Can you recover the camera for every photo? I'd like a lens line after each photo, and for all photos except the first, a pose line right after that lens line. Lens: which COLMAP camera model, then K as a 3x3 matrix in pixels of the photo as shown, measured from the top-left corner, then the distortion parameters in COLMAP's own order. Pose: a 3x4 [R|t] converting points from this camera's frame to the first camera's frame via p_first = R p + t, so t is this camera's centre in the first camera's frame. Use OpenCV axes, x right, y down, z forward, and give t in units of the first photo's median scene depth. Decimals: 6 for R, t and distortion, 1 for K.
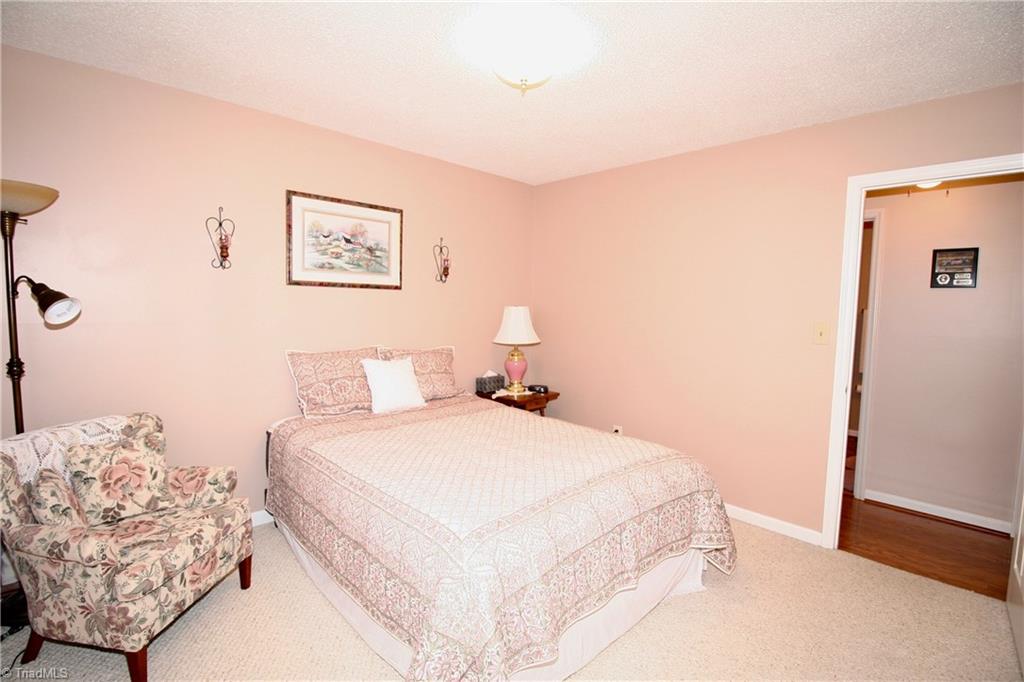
lens RADIAL K [[477.8, 0, 512.0], [0, 477.8, 341.0], [0, 0, 1]] dist [-0.001522, -0.000813]
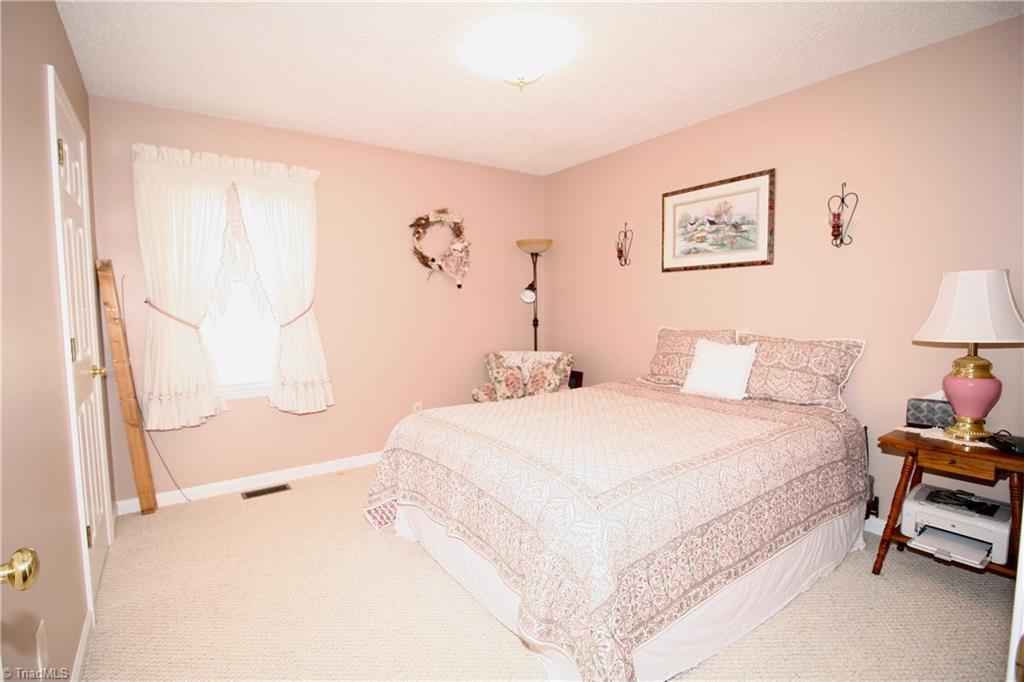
lens RADIAL K [[477.8, 0, 512.0], [0, 477.8, 341.0], [0, 0, 1]] dist [-0.001522, -0.000813]
pose [[-0.141184, 0.054941, -0.988458, 0.729861], [-0.068168, 0.995549, 0.065072, 0.003155], [0.987634, 0.076568, -0.136810, 0.737146]]
